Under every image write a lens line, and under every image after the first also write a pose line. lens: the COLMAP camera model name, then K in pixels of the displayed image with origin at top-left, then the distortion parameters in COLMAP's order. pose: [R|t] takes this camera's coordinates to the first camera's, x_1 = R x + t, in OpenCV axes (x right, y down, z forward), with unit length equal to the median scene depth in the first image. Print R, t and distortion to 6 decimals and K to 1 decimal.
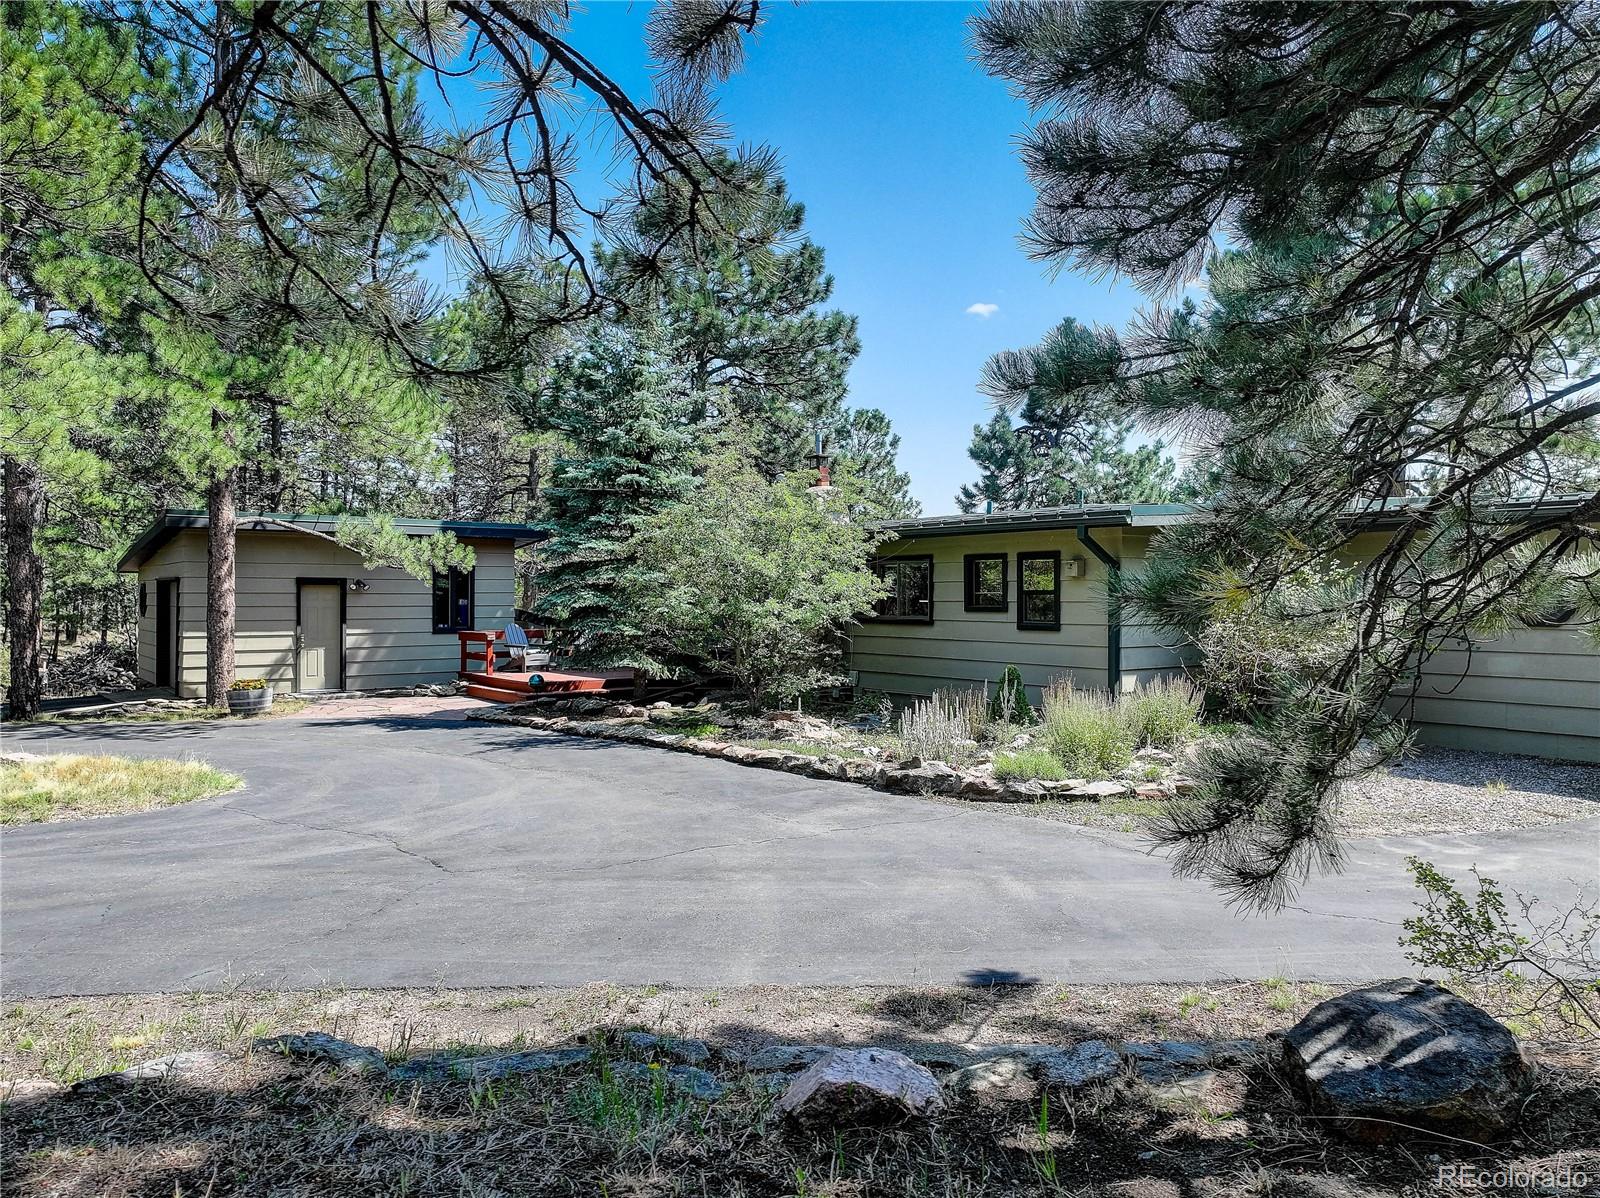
lens RADIAL K [[1125.3, 0, 804.6], [0, 1125.3, 597.4], [0, 0, 1]] dist [0.014187, 0.020529]
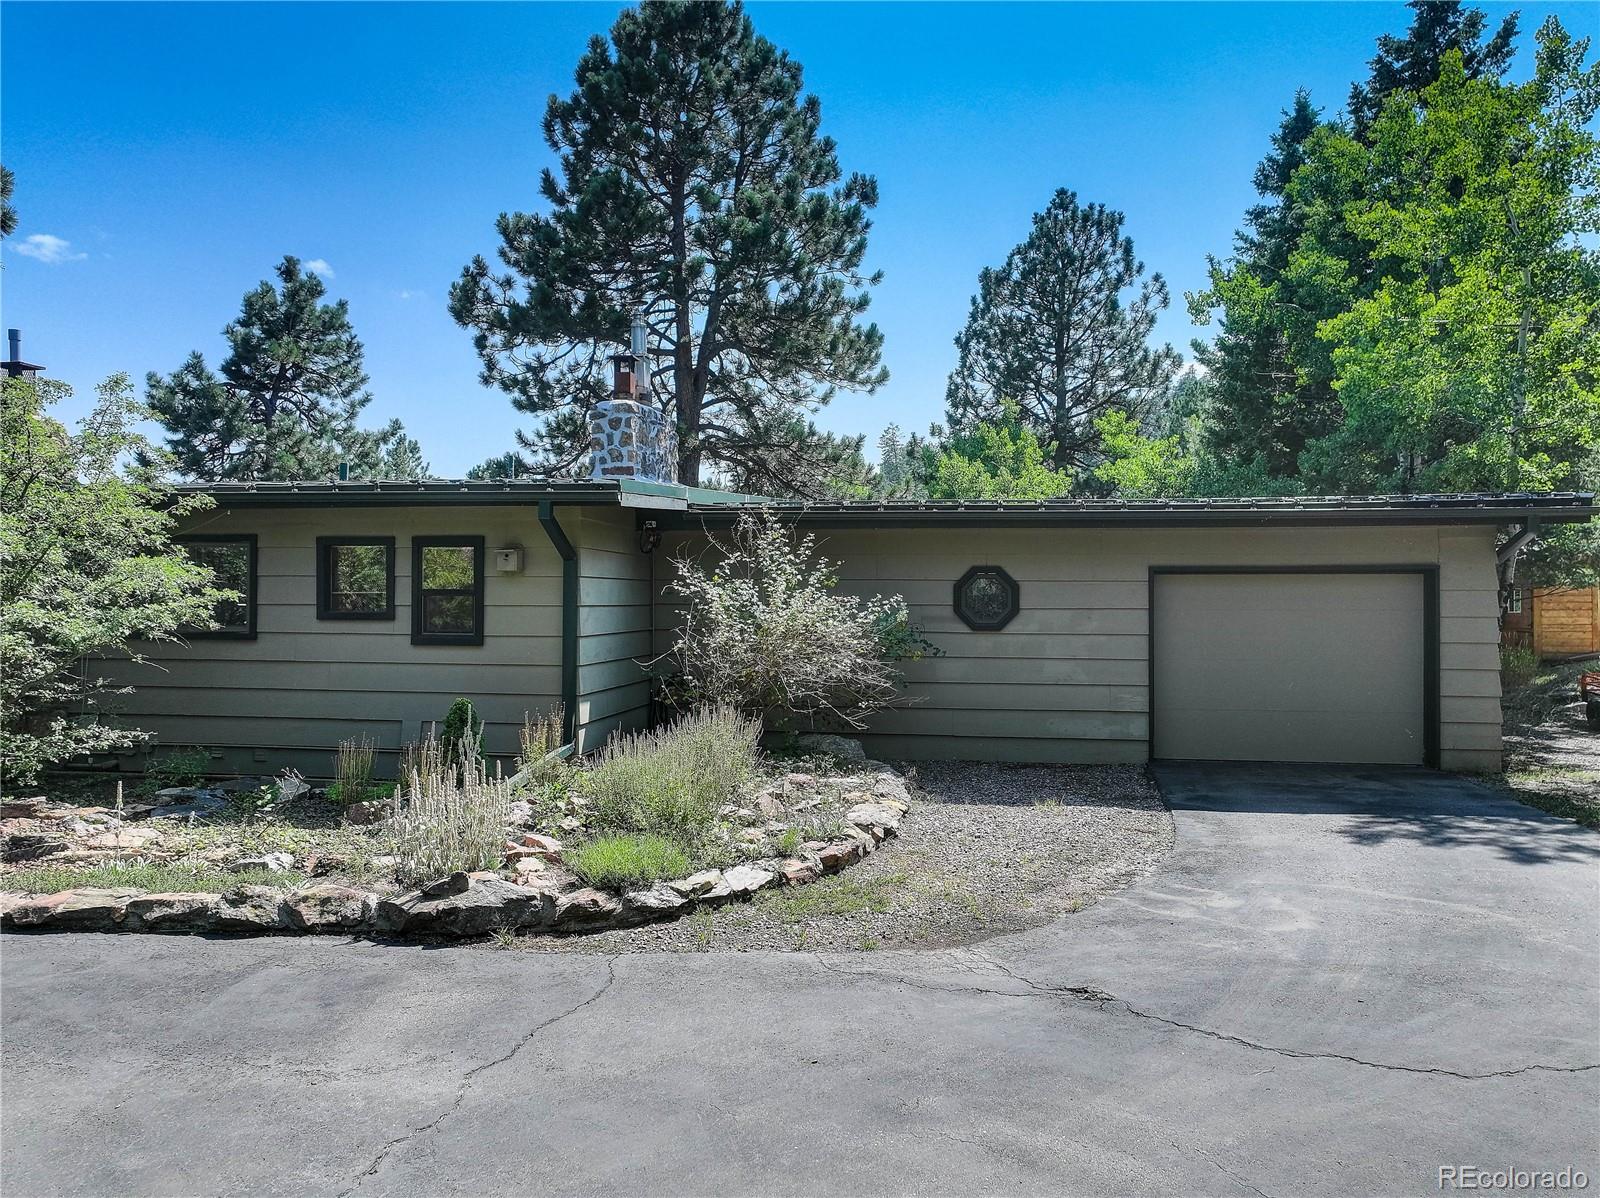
lens RADIAL K [[1125.3, 0, 803.7], [0, 1125.3, 595.8], [0, 0, 1]] dist [0.014187, 0.020529]
pose [[0.728940, 0.006270, 0.684549, -0.092596], [-0.004288, 0.999980, -0.004593, 0.000006], [-0.684564, 0.000413, 0.728952, 0.243477]]
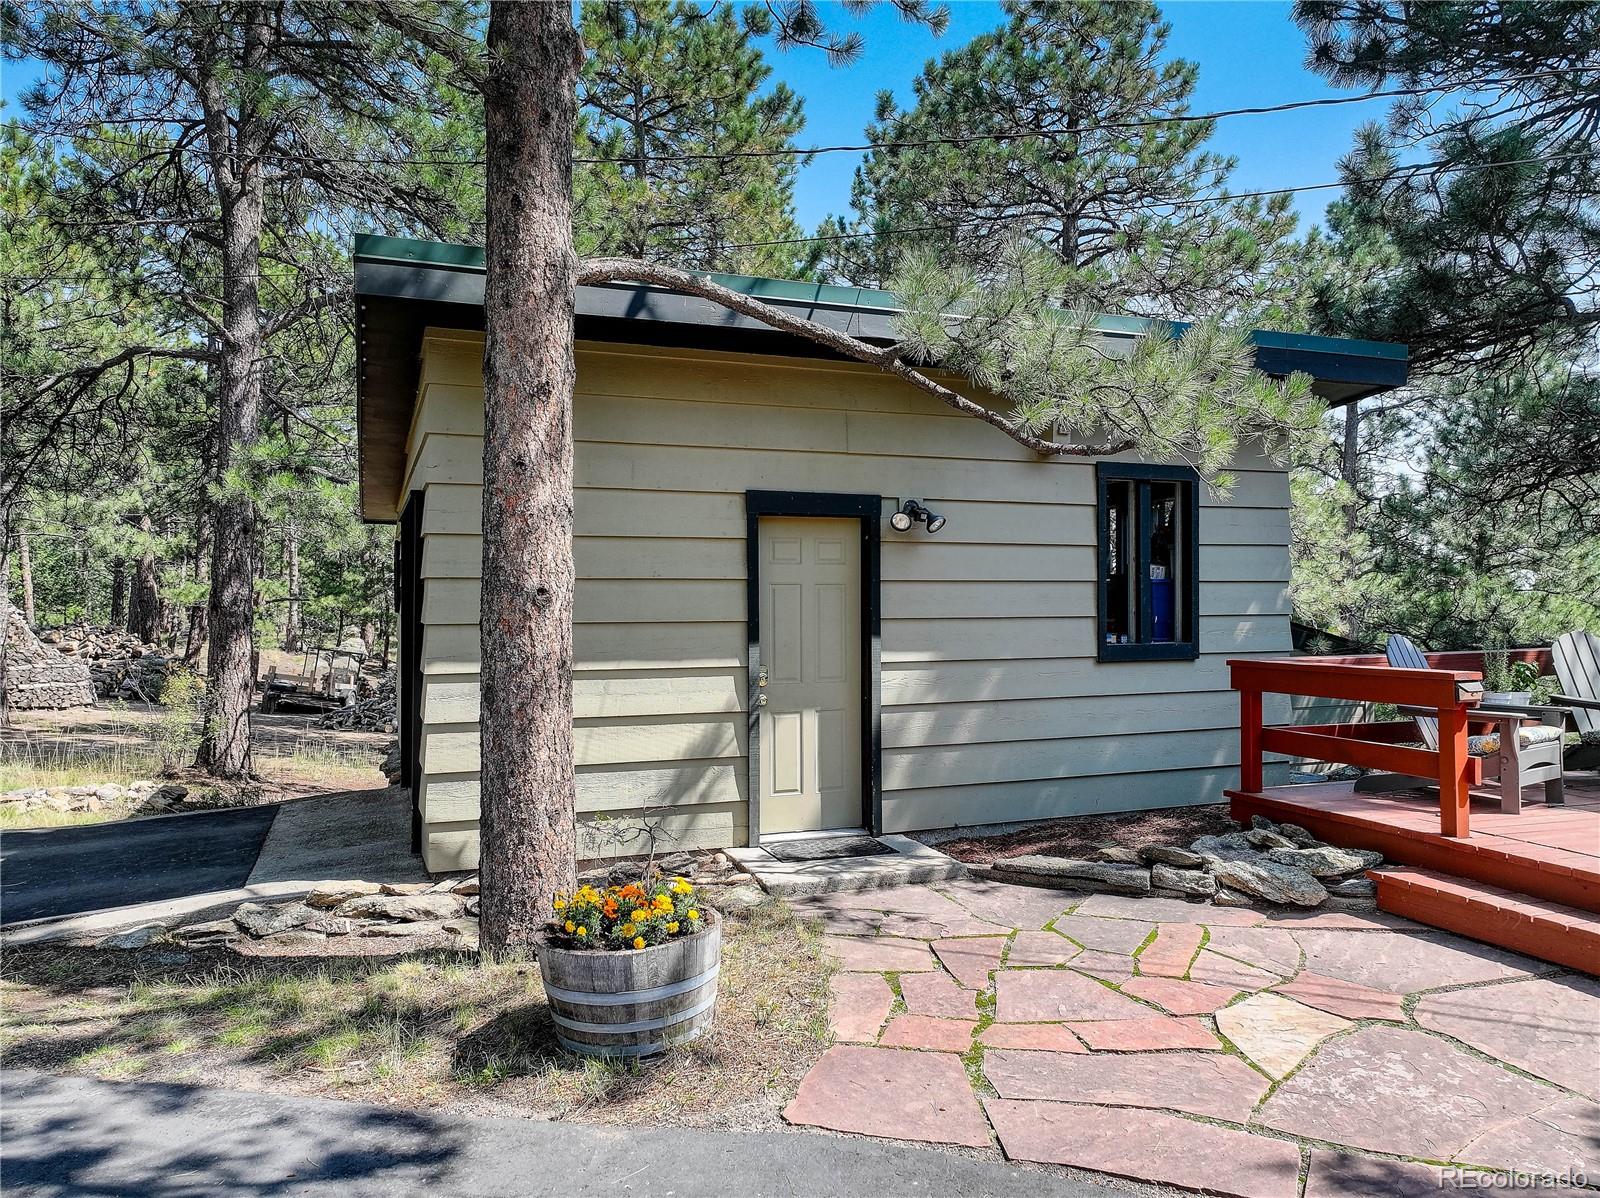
lens RADIAL K [[1125.3, 0, 802.9], [0, 1125.3, 602.5], [0, 0, 1]] dist [0.014187, 0.020529]
pose [[0.962979, -0.002625, -0.269564, -0.379918], [0.004119, 0.999979, 0.004977, 0.013994], [0.269545, -0.005903, 0.962970, 0.758410]]
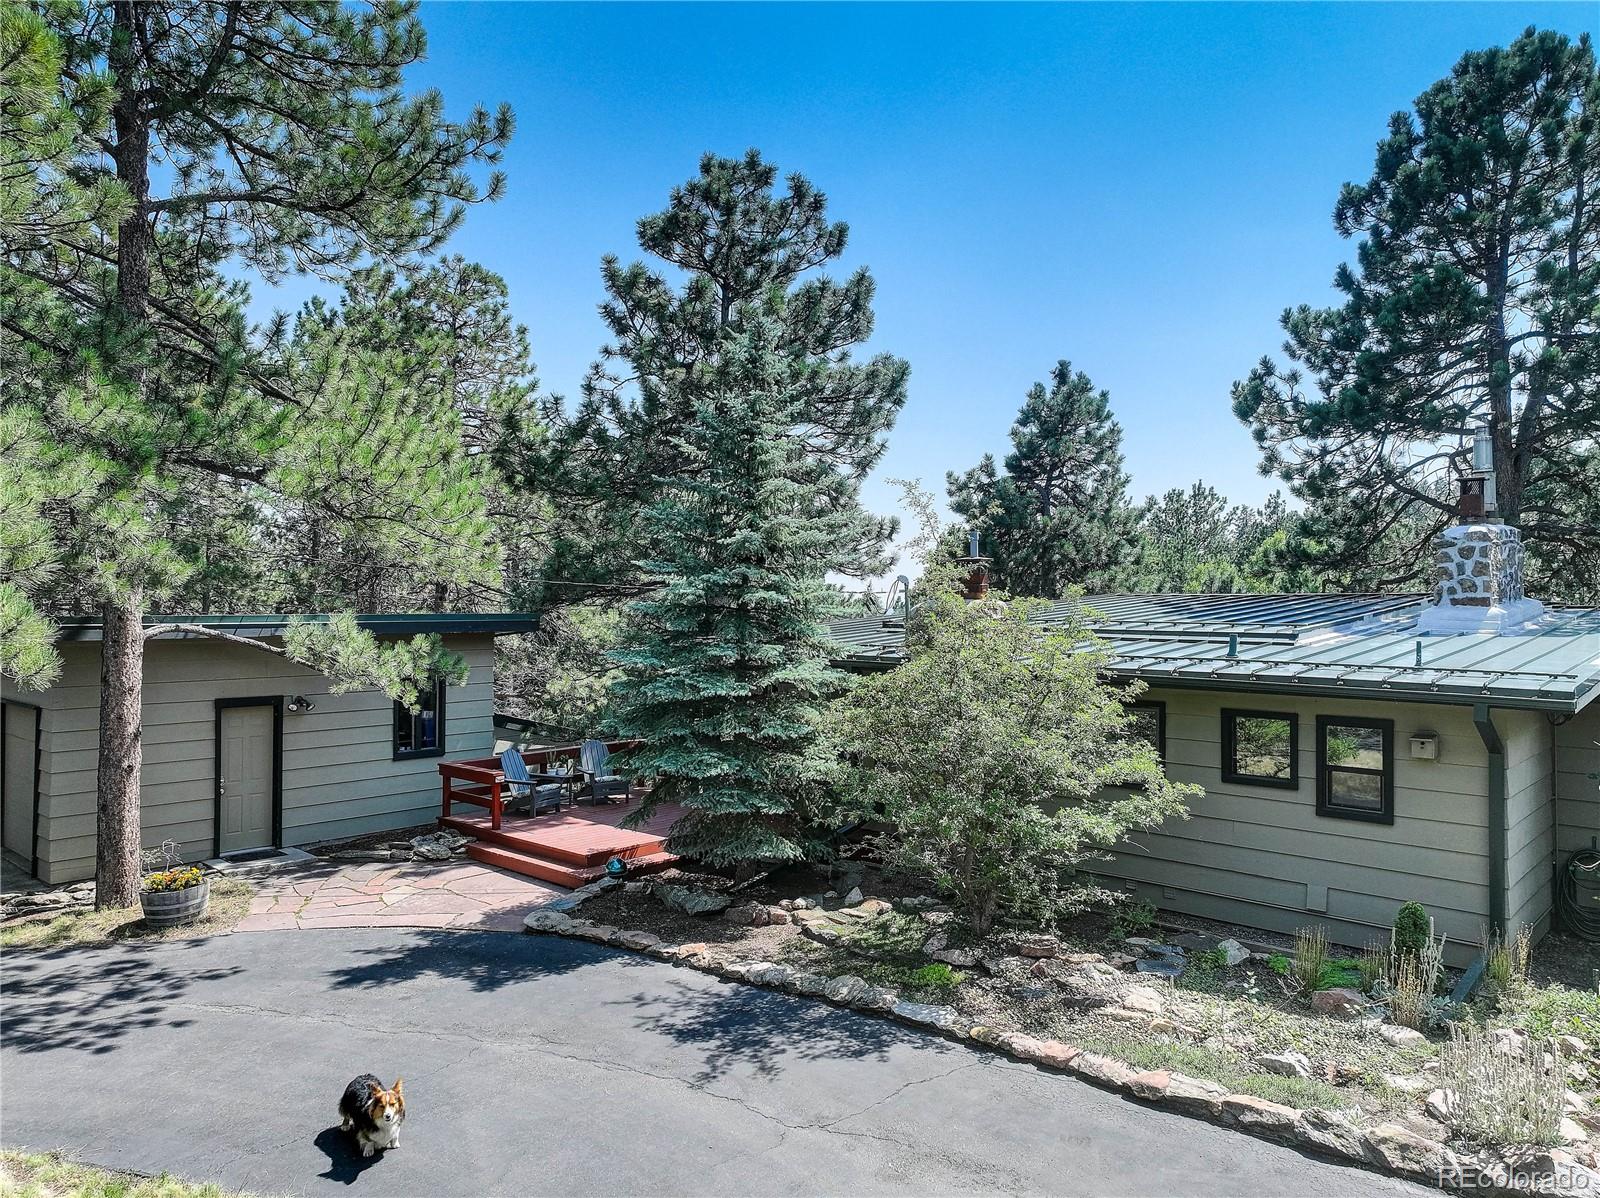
lens RADIAL K [[1125.3, 0, 805.6], [0, 1125.3, 595.4], [0, 0, 1]] dist [0.014187, 0.020529]
pose [[0.982768, 0.005359, 0.184767, -0.232647], [-0.004963, 0.999984, -0.002601, -0.092136], [-0.184778, 0.001639, 0.982779, 0.238720]]
